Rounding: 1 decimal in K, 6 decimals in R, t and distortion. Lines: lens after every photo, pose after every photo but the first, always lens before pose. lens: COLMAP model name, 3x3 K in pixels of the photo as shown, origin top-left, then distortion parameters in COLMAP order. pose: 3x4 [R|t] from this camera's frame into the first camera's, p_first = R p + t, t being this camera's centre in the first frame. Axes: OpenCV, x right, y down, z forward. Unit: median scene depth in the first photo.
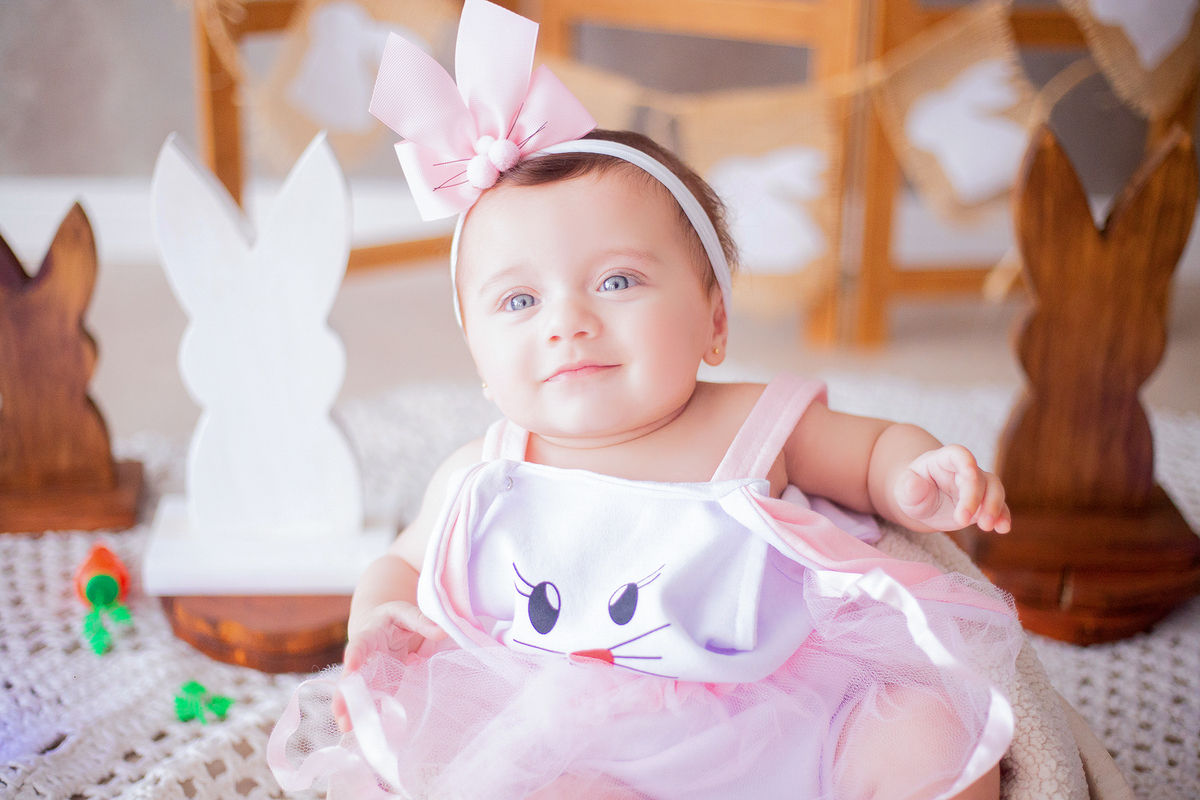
lens RADIAL K [[1902.9, 0, 600.0], [0, 1902.9, 400.0], [0, 0, 1]] dist [-0.124282, -0.045108]
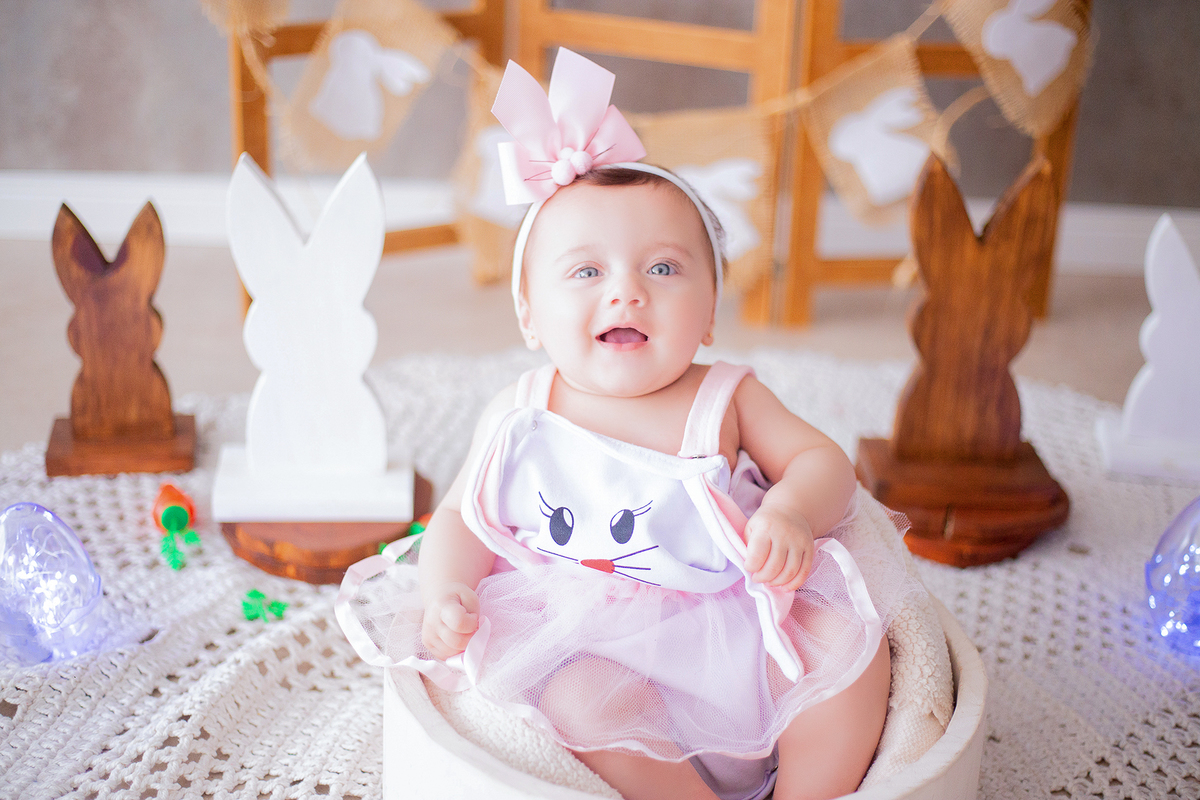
lens RADIAL K [[1902.9, 0, 600.0], [0, 1902.9, 400.0], [0, 0, 1]] dist [-0.124282, -0.045108]
pose [[0.999376, 0.008414, 0.034313, -0.028944], [-0.009007, 0.999812, 0.017143, -0.000812], [-0.034162, -0.017441, 0.999264, -0.253418]]
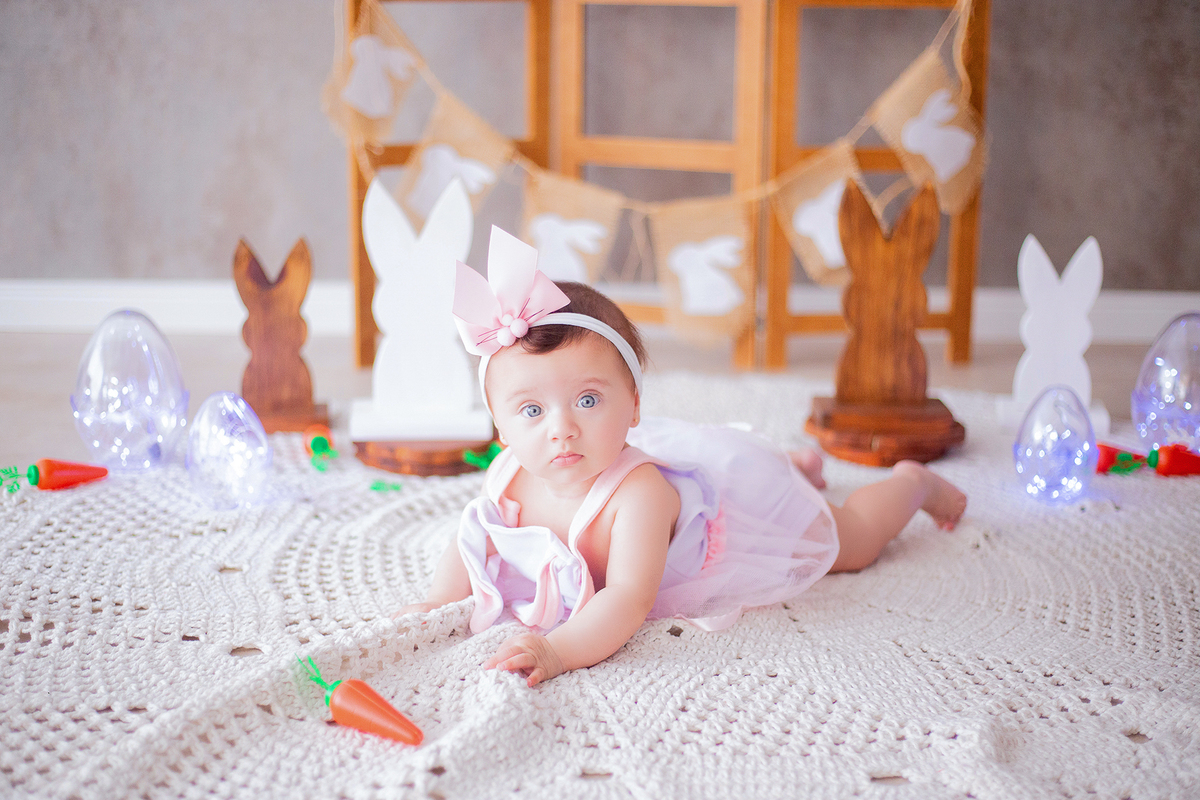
lens RADIAL K [[1902.9, 0, 600.0], [0, 1902.9, 400.0], [0, 0, 1]] dist [-0.124282, -0.045108]
pose [[0.999902, -0.008832, 0.010881, -0.026683], [0.010432, 0.987538, -0.157037, 0.342729], [-0.009358, 0.157135, 0.987533, -0.749666]]
